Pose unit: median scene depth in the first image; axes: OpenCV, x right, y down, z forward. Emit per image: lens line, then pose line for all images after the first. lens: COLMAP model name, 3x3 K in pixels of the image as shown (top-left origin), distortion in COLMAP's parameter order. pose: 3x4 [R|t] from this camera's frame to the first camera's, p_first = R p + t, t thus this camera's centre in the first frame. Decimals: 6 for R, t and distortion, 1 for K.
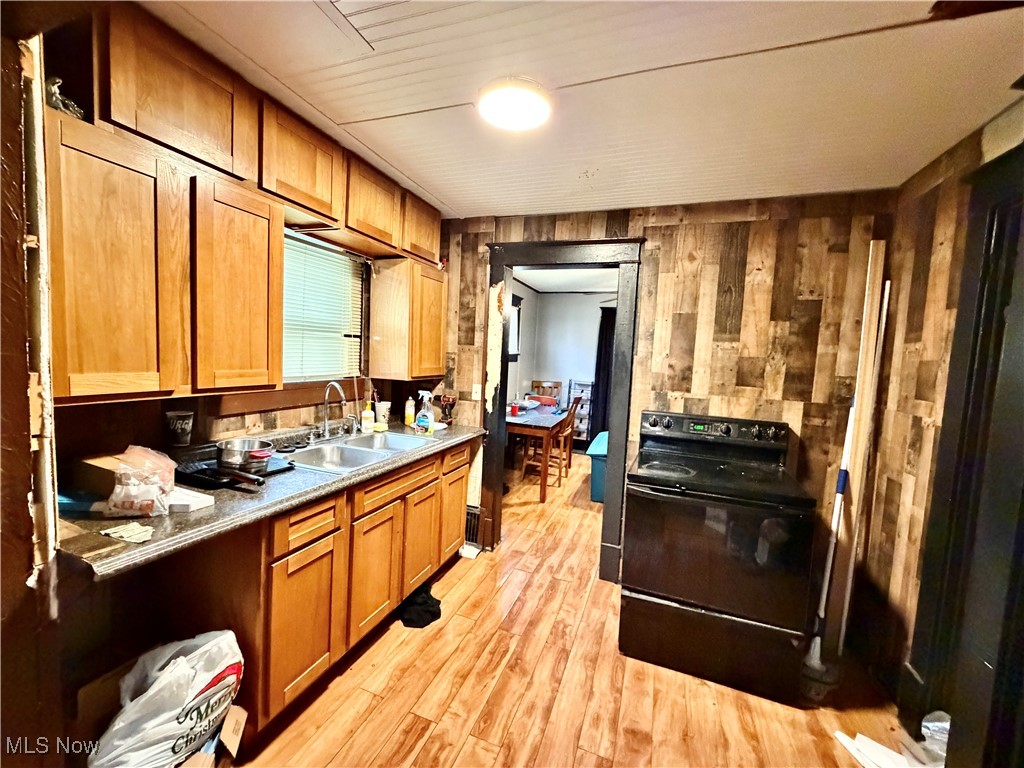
lens RADIAL K [[405.9, 0, 512.0], [0, 405.9, 384.0], [0, 0, 1]] dist [0.000300, 0.000032]
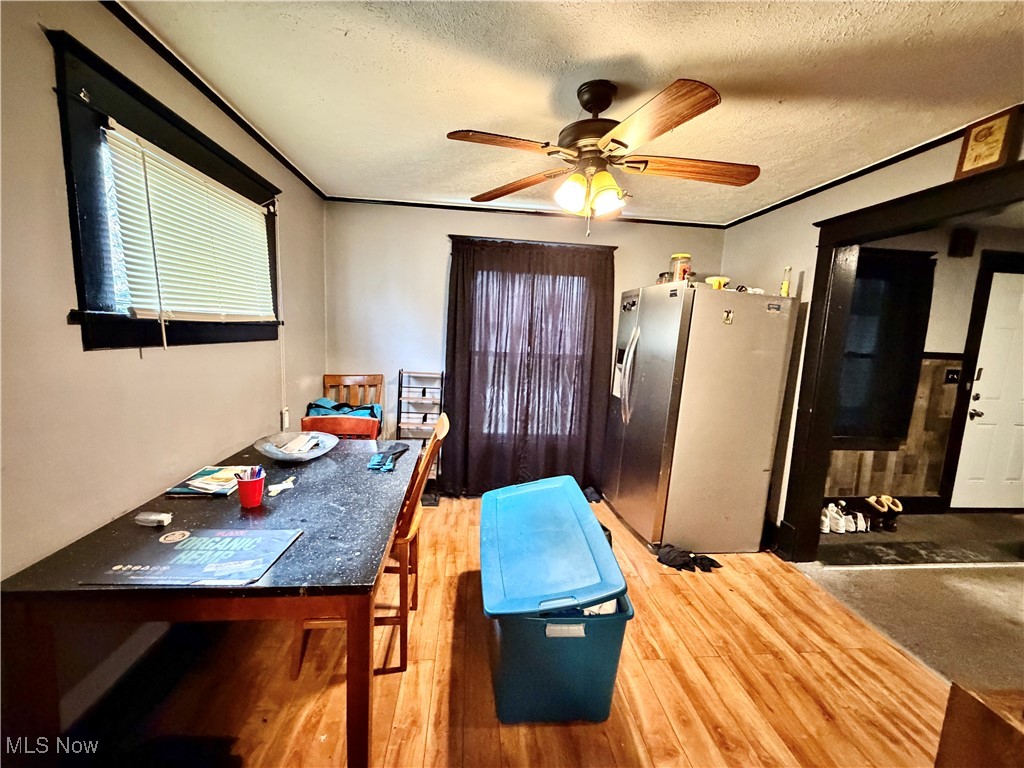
lens RADIAL K [[405.9, 0, 512.0], [0, 405.9, 384.0], [0, 0, 1]] dist [0.000300, 0.000032]
pose [[0.899194, -0.065699, 0.432590, 0.044508], [0.034692, 0.996255, 0.079192, -0.029622], [-0.436173, -0.056202, 0.898106, 0.463015]]
